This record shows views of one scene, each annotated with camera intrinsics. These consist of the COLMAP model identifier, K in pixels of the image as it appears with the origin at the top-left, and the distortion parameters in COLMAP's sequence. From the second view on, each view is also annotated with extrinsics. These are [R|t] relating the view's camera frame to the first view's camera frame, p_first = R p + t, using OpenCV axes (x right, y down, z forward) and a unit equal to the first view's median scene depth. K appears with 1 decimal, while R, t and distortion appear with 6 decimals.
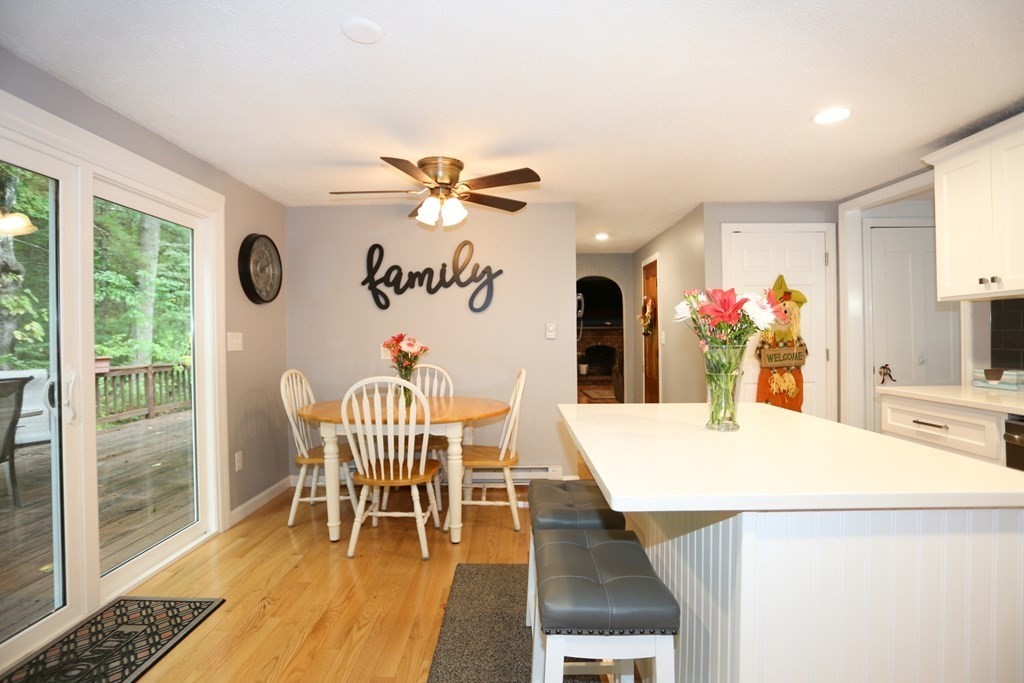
lens RADIAL K [[495.0, 0, 512.0], [0, 495.0, 341.5], [0, 0, 1]] dist [-0.077169, 0.030637]
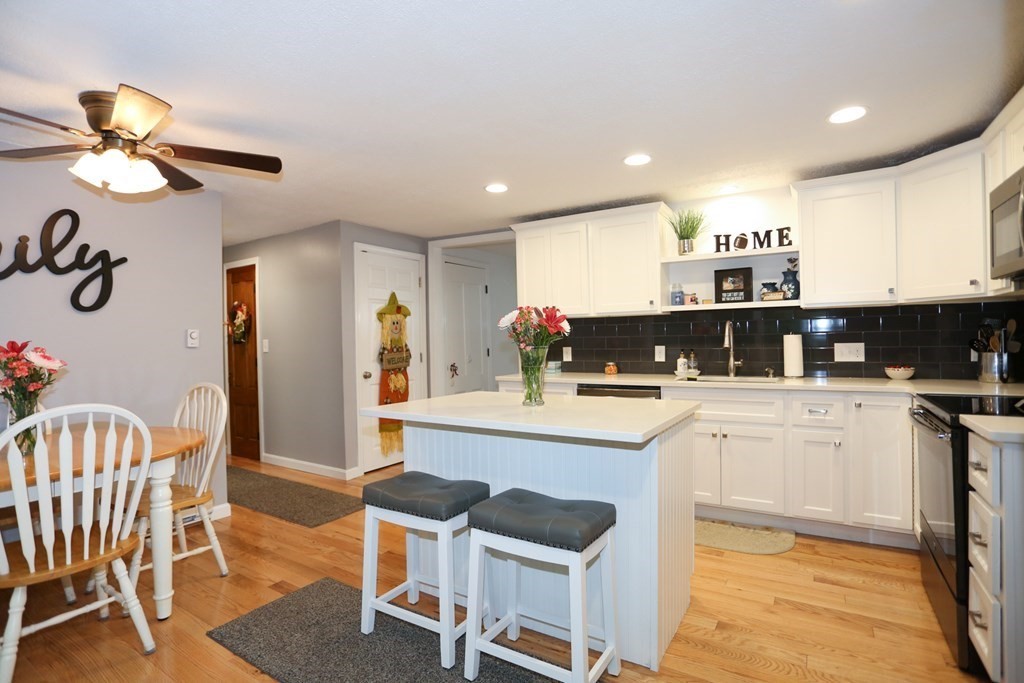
lens RADIAL K [[495.0, 0, 512.0], [0, 495.0, 341.5], [0, 0, 1]] dist [-0.077169, 0.030637]
pose [[0.521645, -0.002429, 0.853159, -0.335167], [0.021642, 0.999712, -0.010385, 0.004107], [-0.852888, 0.023881, 0.521547, 0.115541]]
